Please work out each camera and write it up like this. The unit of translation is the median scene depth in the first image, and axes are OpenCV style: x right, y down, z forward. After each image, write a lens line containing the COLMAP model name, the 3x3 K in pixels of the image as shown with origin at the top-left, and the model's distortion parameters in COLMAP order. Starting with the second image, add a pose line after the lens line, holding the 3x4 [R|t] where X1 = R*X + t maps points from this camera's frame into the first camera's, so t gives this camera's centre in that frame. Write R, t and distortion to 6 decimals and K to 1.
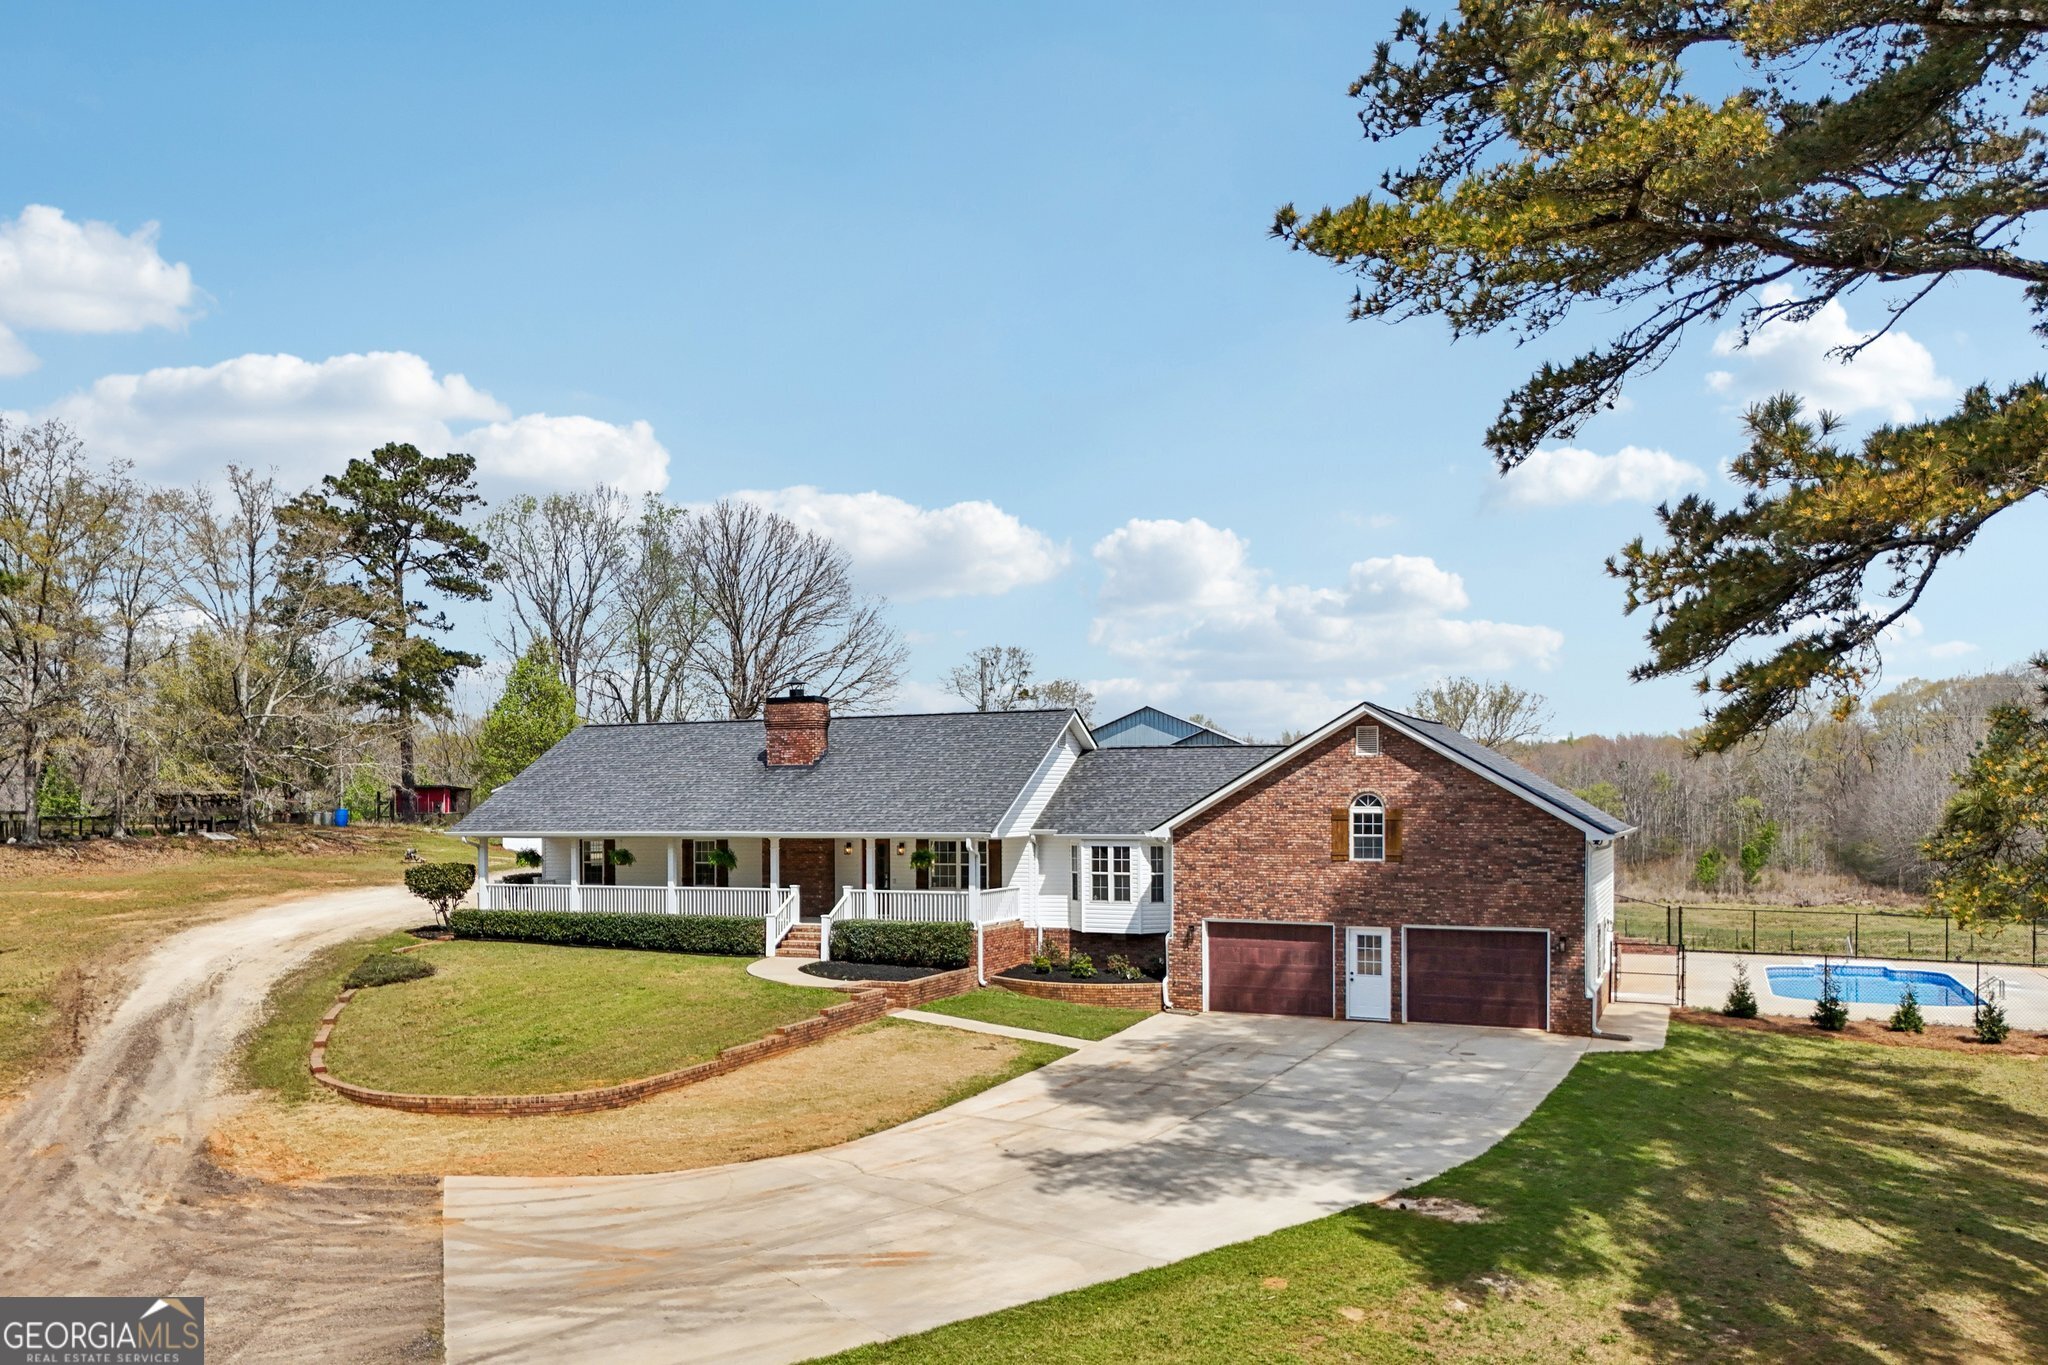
lens RADIAL K [[1614.8, 0, 1057.6], [0, 1614.8, 805.9], [0, 0, 1]] dist [0.122953, -0.188735]
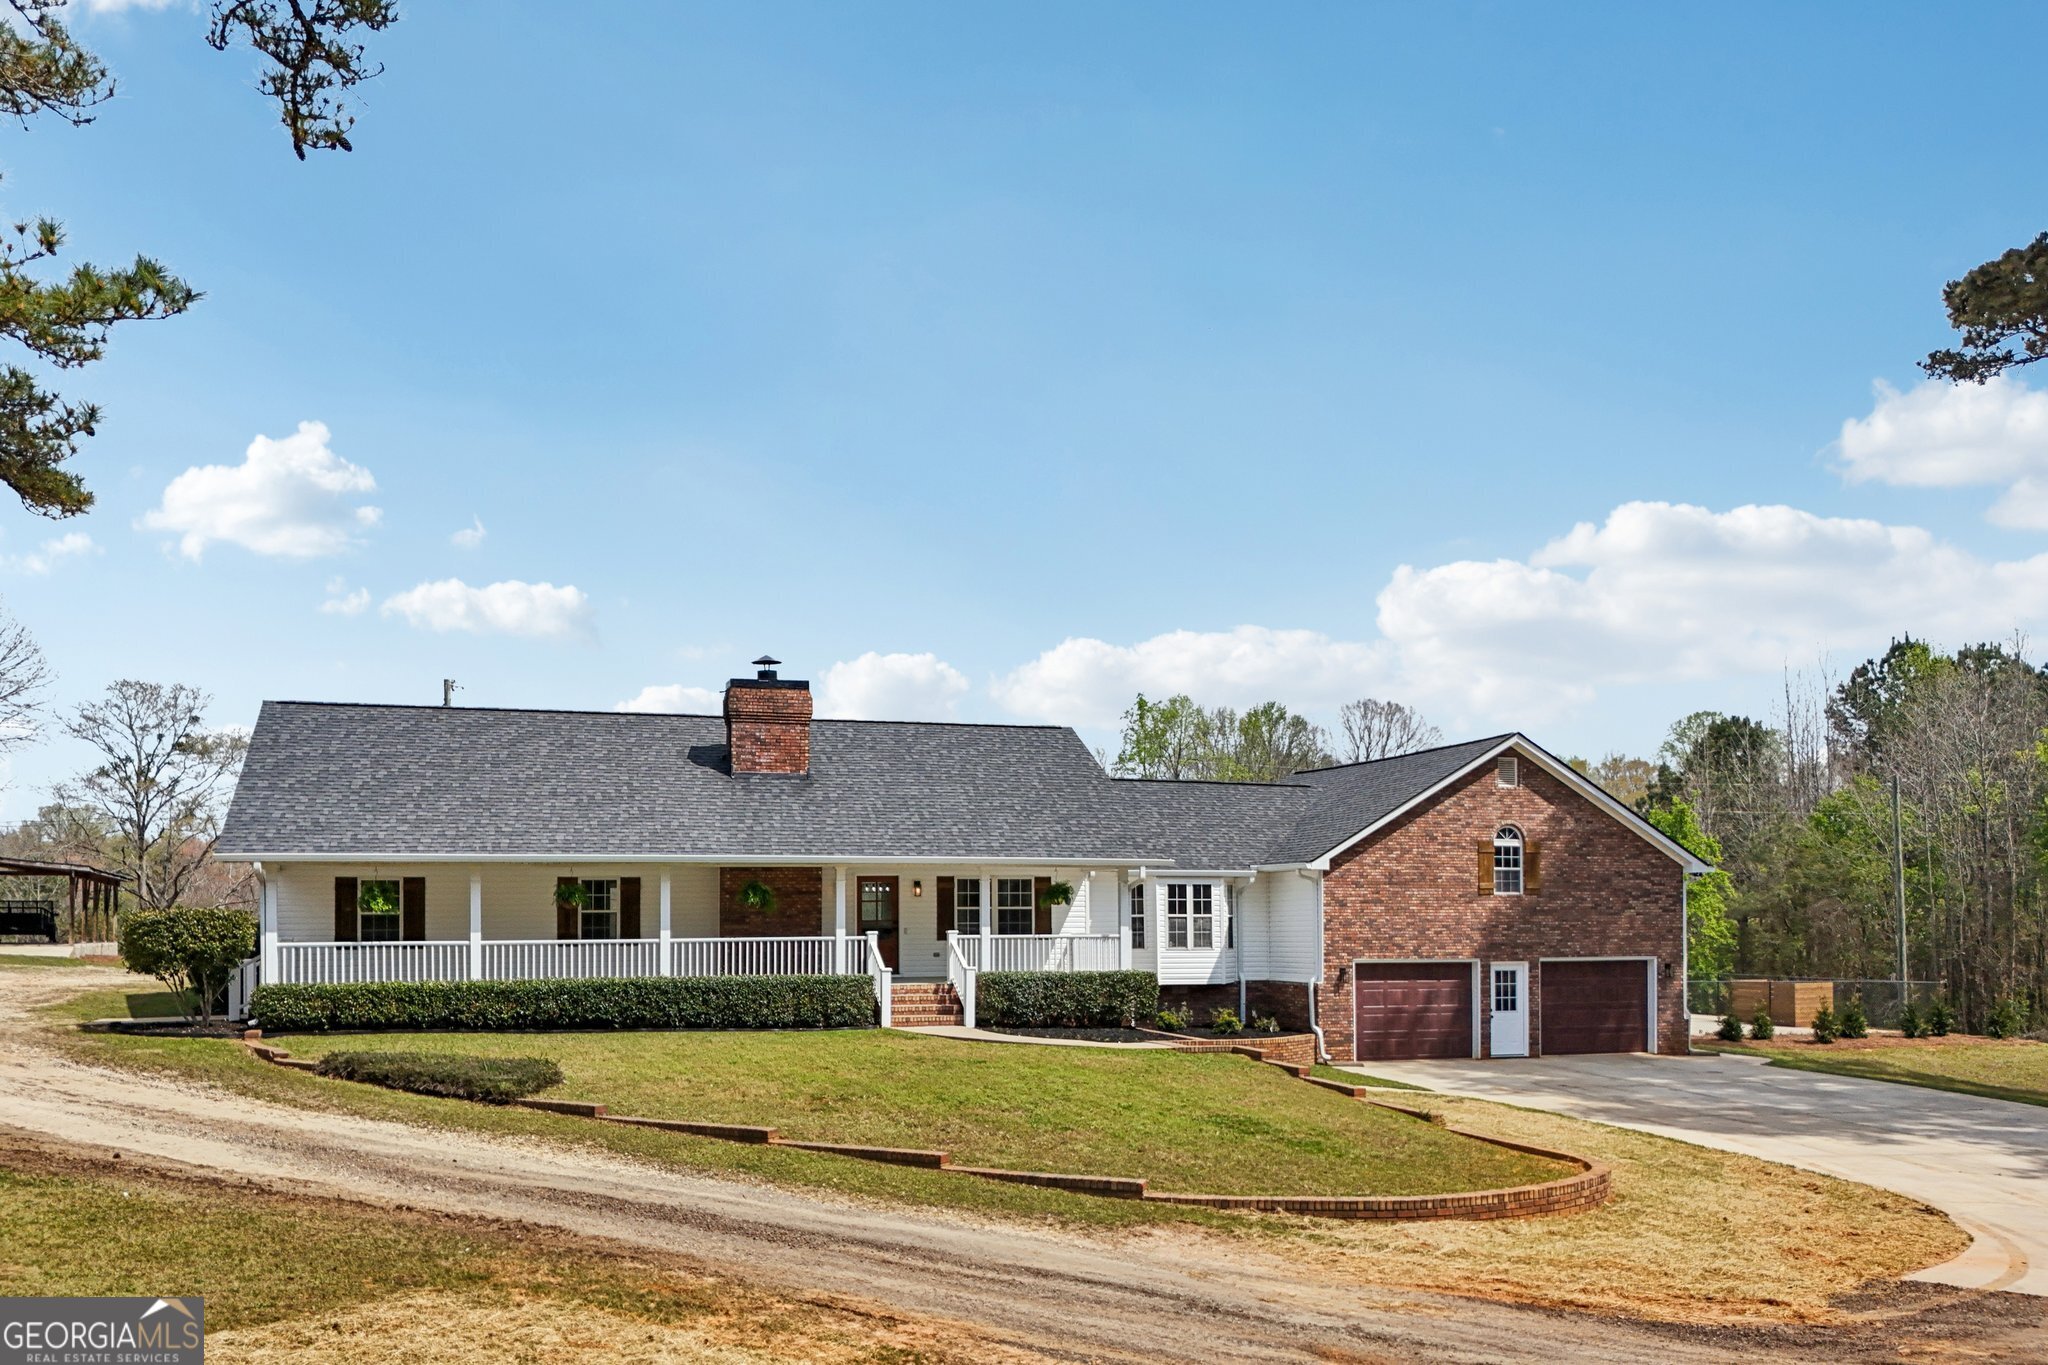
lens RADIAL K [[1598.2, 0, 1017.2], [0, 1598.2, 912.8], [0, 0, 1]] dist [0.030316, -0.003101]
pose [[0.750760, 0.004775, 0.660558, -0.656288], [0.000589, 0.999969, -0.007898, 0.051123], [-0.660575, 0.006319, 0.750734, 0.457383]]
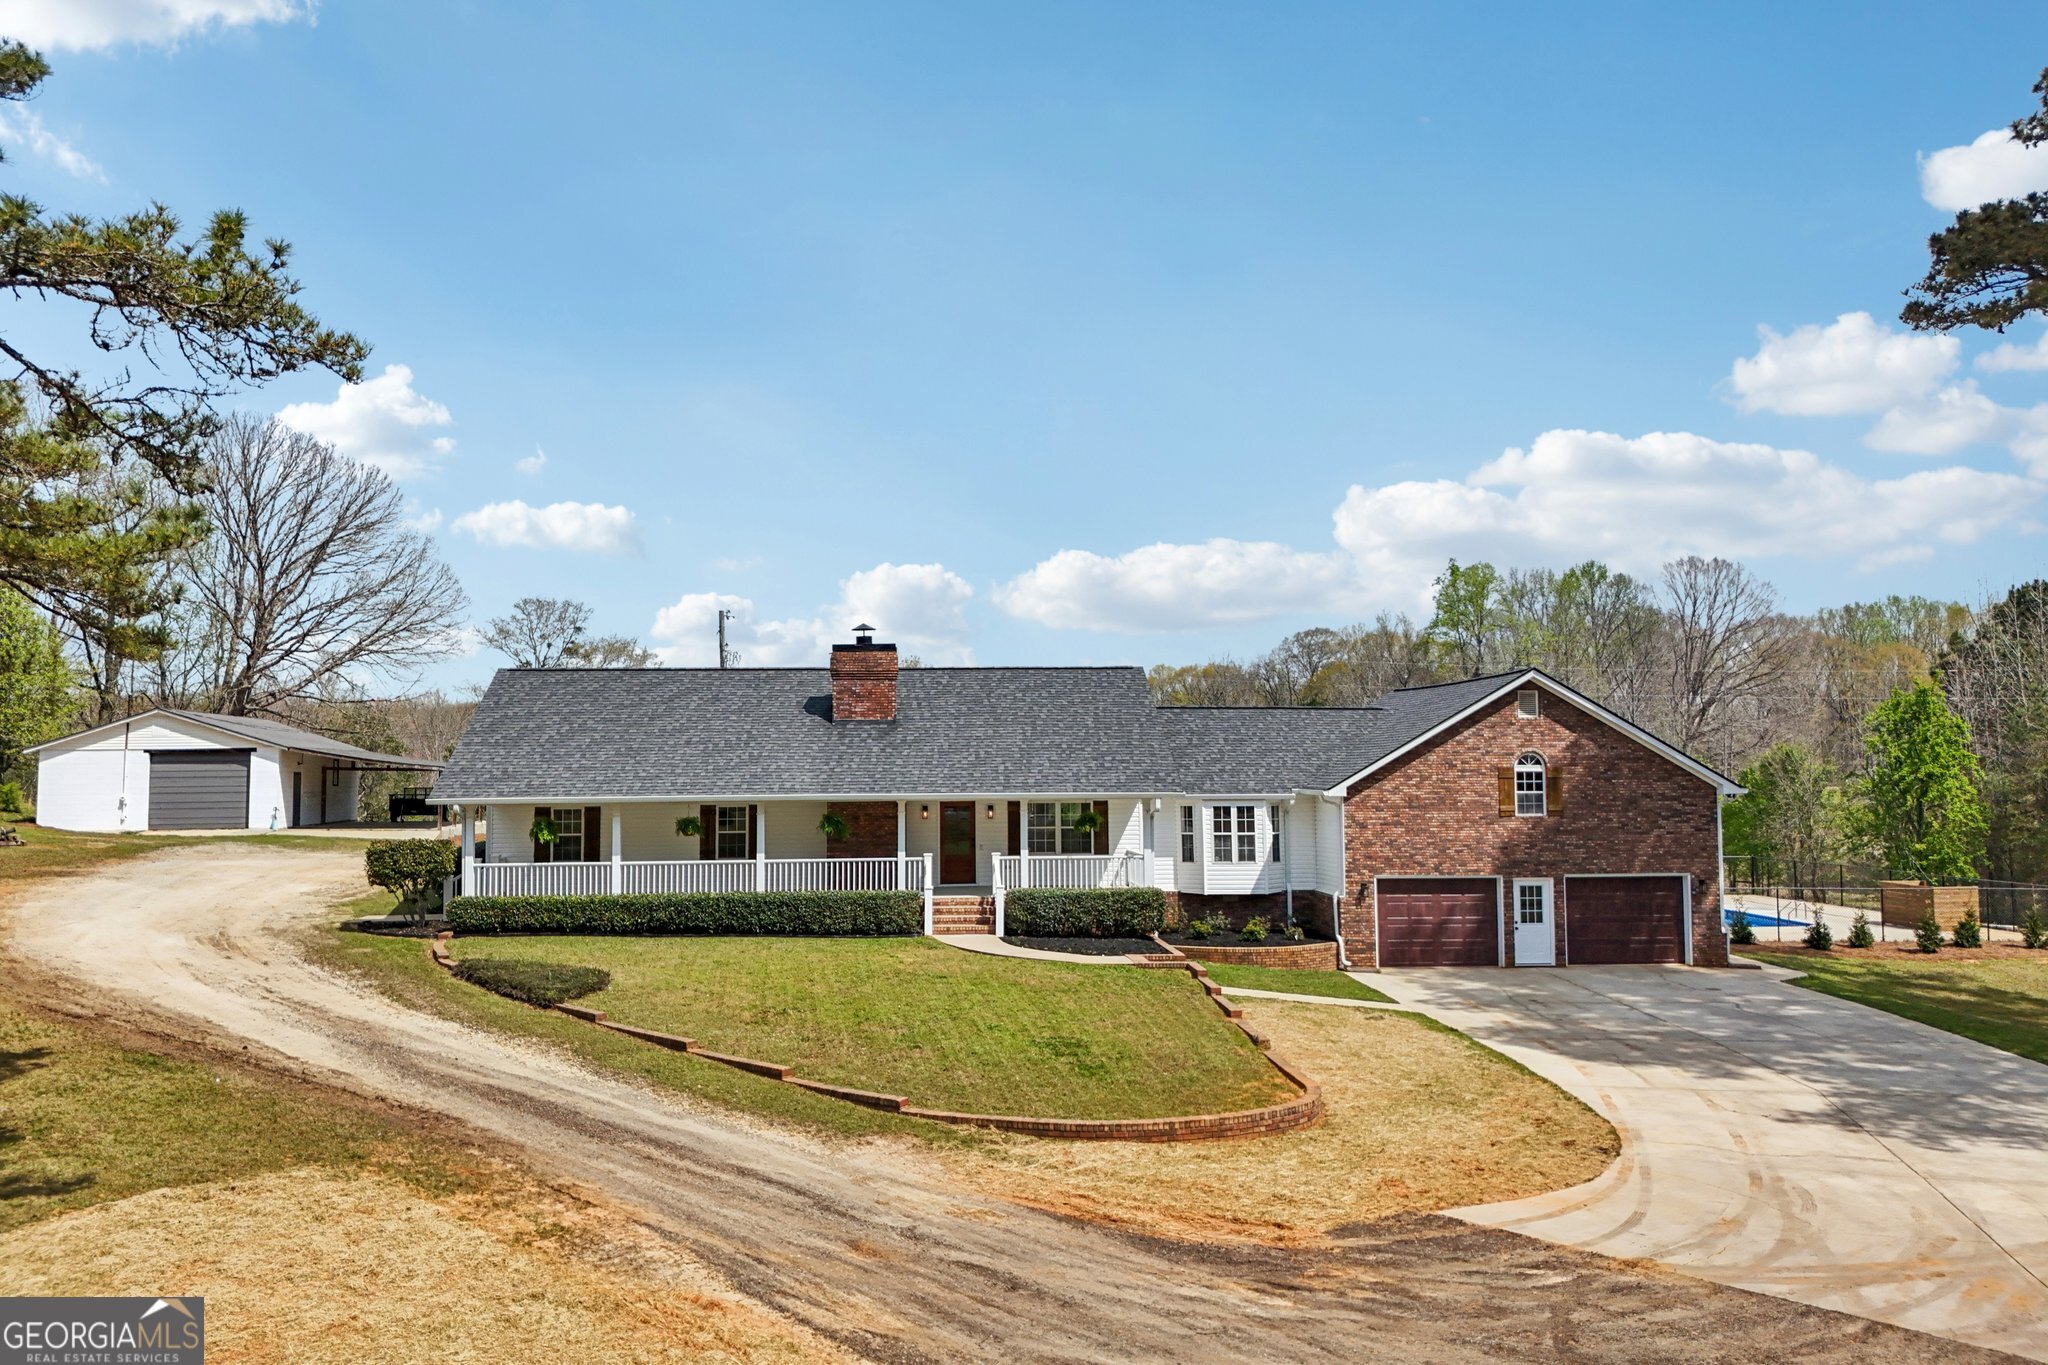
lens RADIAL K [[1527.2, 0, 1024.0], [0, 1527.2, 682.5], [0, 0, 1]] dist [0.024777, -0.001695]
pose [[0.885033, 0.025409, 0.464834, -0.564741], [0.001987, 0.998294, -0.058352, 0.004084], [-0.465524, 0.052567, 0.883473, 0.250544]]
